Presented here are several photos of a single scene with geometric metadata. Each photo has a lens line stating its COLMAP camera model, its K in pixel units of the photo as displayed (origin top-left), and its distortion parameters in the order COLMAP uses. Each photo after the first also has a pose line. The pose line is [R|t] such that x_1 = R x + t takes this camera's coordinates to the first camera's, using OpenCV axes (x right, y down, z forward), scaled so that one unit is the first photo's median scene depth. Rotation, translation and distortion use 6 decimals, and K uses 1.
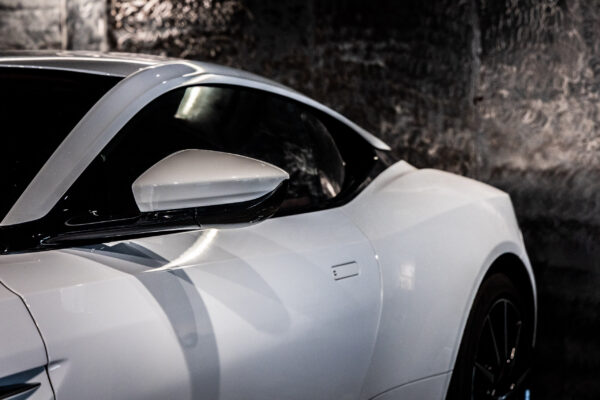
lens RADIAL K [[1395.4, 0, 299.8], [0, 1395.4, 199.9], [0, 0, 1]] dist [0.034779, 0.033950]
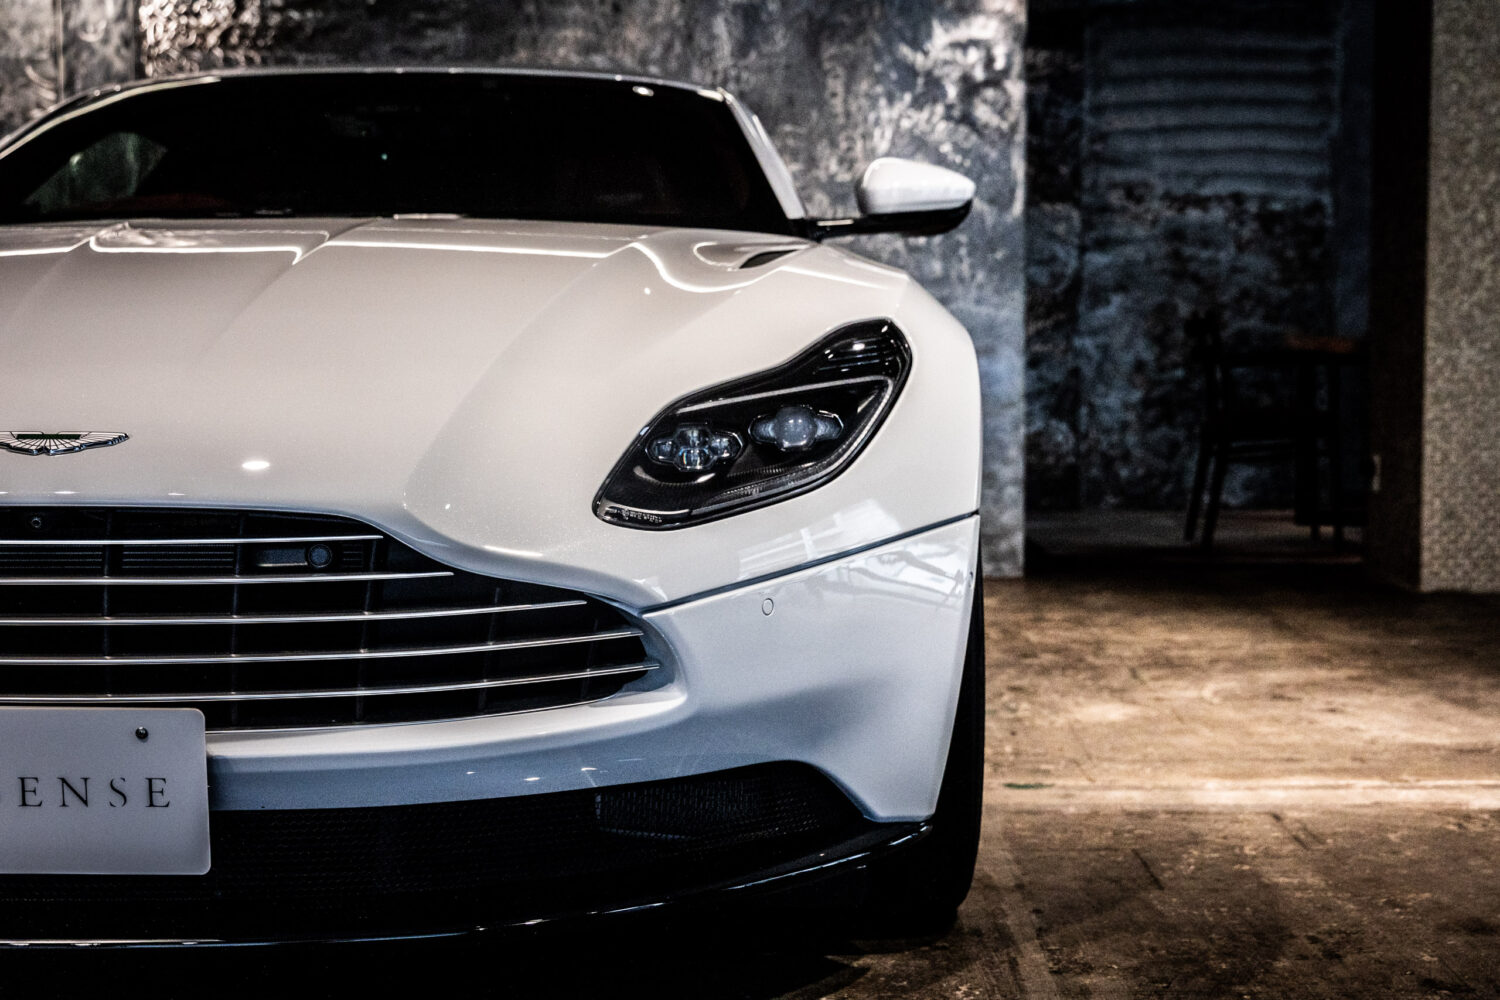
lens RADIAL K [[2421.0, 0, 746.5], [0, 2421.0, 502.3], [0, 0, 1]] dist [0.014851, 0.125983]
pose [[0.906413, -0.022978, 0.421766, -0.399686], [0.012025, 0.999518, 0.028613, 0.069678], [-0.422220, -0.020864, 0.906253, -0.241931]]
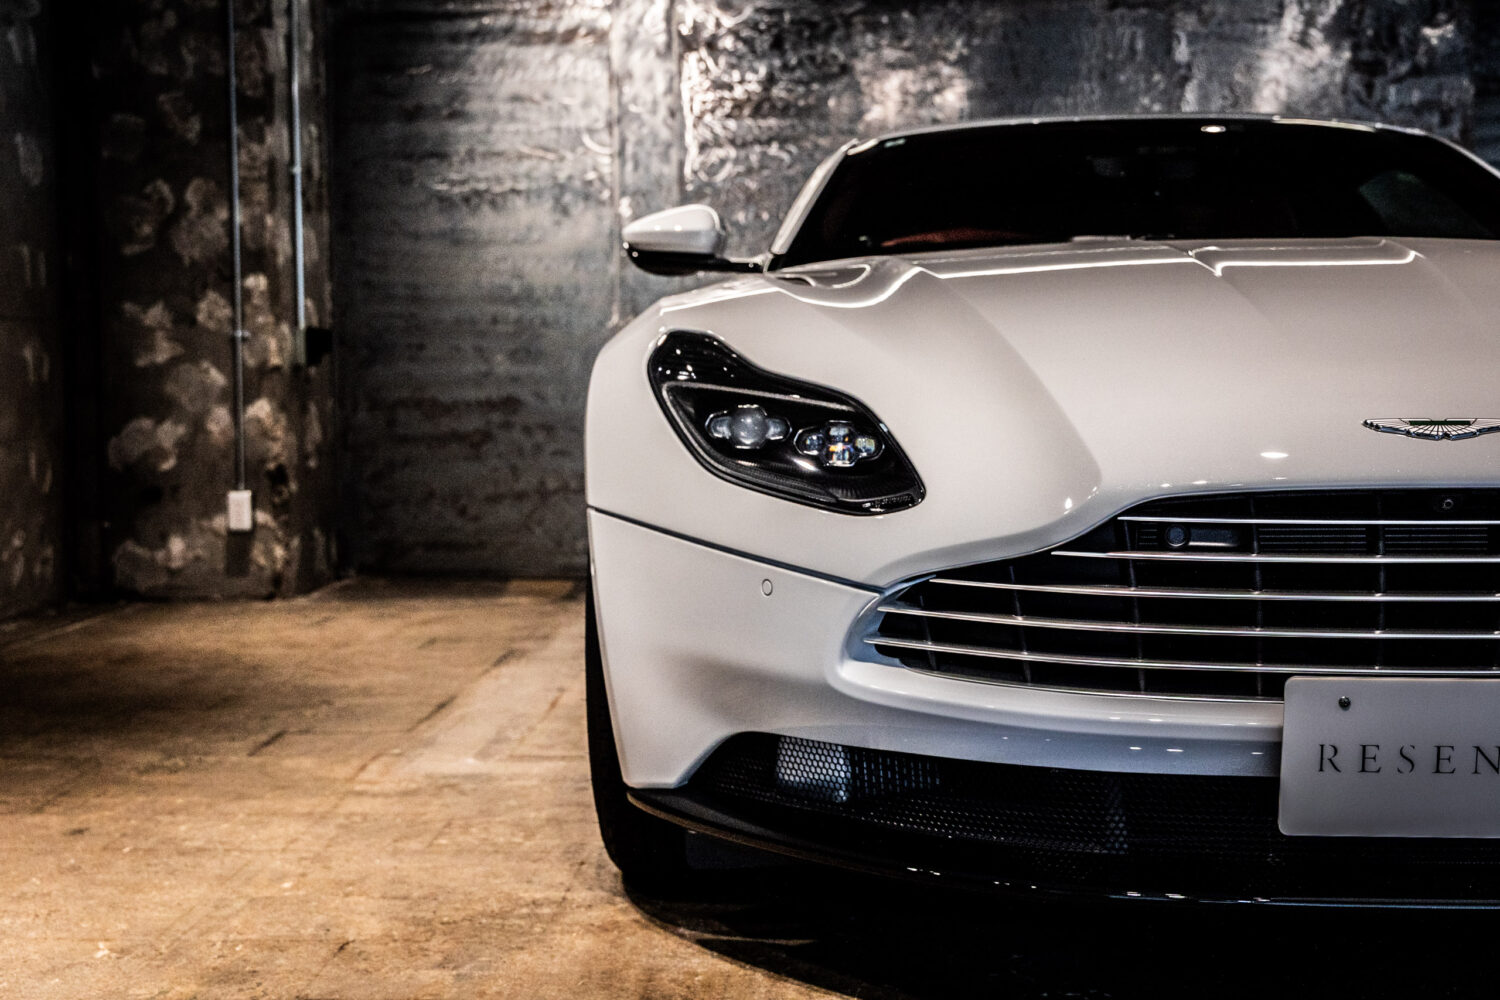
lens RADIAL K [[2063.4, 0, 747.9], [0, 2063.4, 501.3], [0, 0, 1]] dist [0.011616, -0.001297]
pose [[0.923369, -0.020352, 0.383373, -0.590941], [0.015484, 0.999756, 0.015780, 0.075285], [-0.383601, -0.008635, 0.923459, -0.109288]]
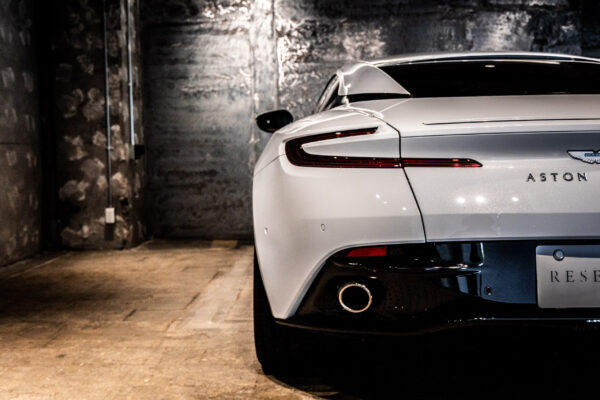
lens RADIAL K [[781.7, 0, 294.1], [0, 781.7, 201.1], [0, 0, 1]] dist [0.011573, 0.006711]
pose [[0.920841, -0.029942, 0.388786, -0.606260], [0.022628, 0.999471, 0.023379, 0.052543], [-0.389280, -0.012731, 0.921031, -0.087419]]
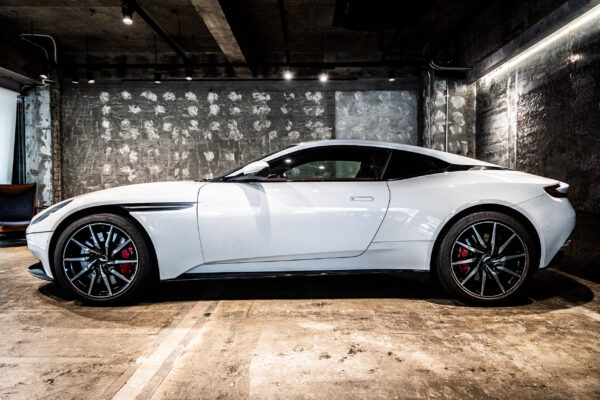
lens RADIAL K [[405.6, 0, 300.2], [0, 405.6, 200.8], [0, 0, 1]] dist [0.017419, -0.004563]
pose [[0.423665, 0.044477, -0.904726, 0.464980], [-0.045843, 0.998567, 0.027622, 0.018194], [0.904658, 0.029773, 0.425097, 0.260133]]
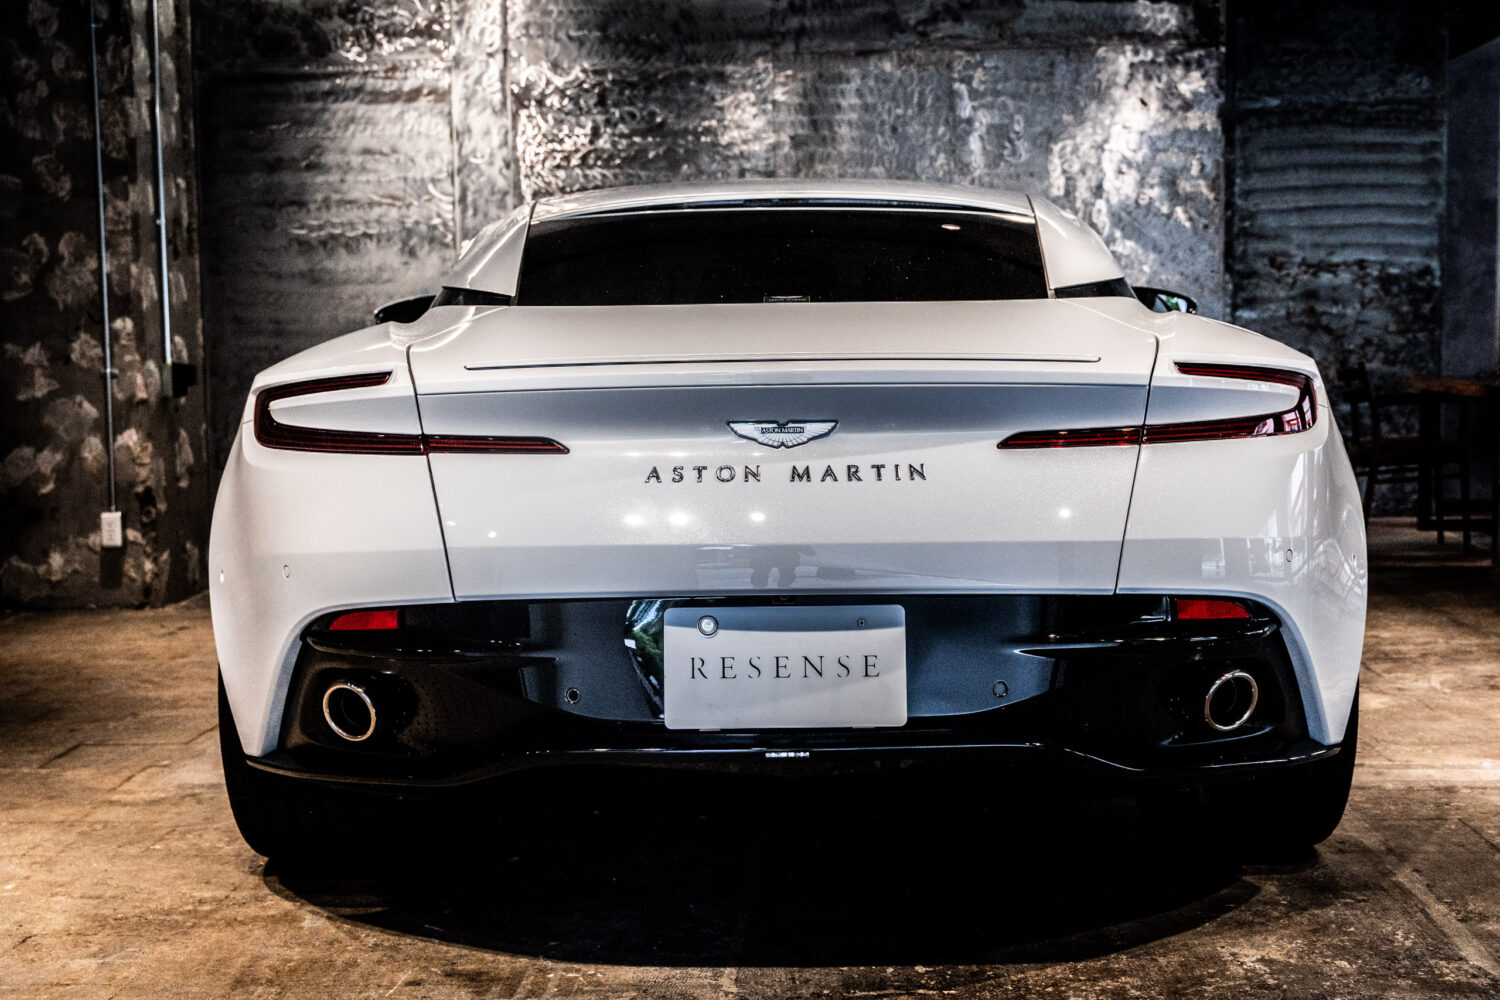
lens RADIAL K [[2009.3, 0, 754.5], [0, 2009.3, 498.4], [0, 0, 1]] dist [0.016546, -0.028486]
pose [[0.922246, -0.033718, 0.385129, -0.523590], [0.022778, 0.999198, 0.032934, 0.042678], [-0.385931, -0.021601, 0.922275, -0.247680]]
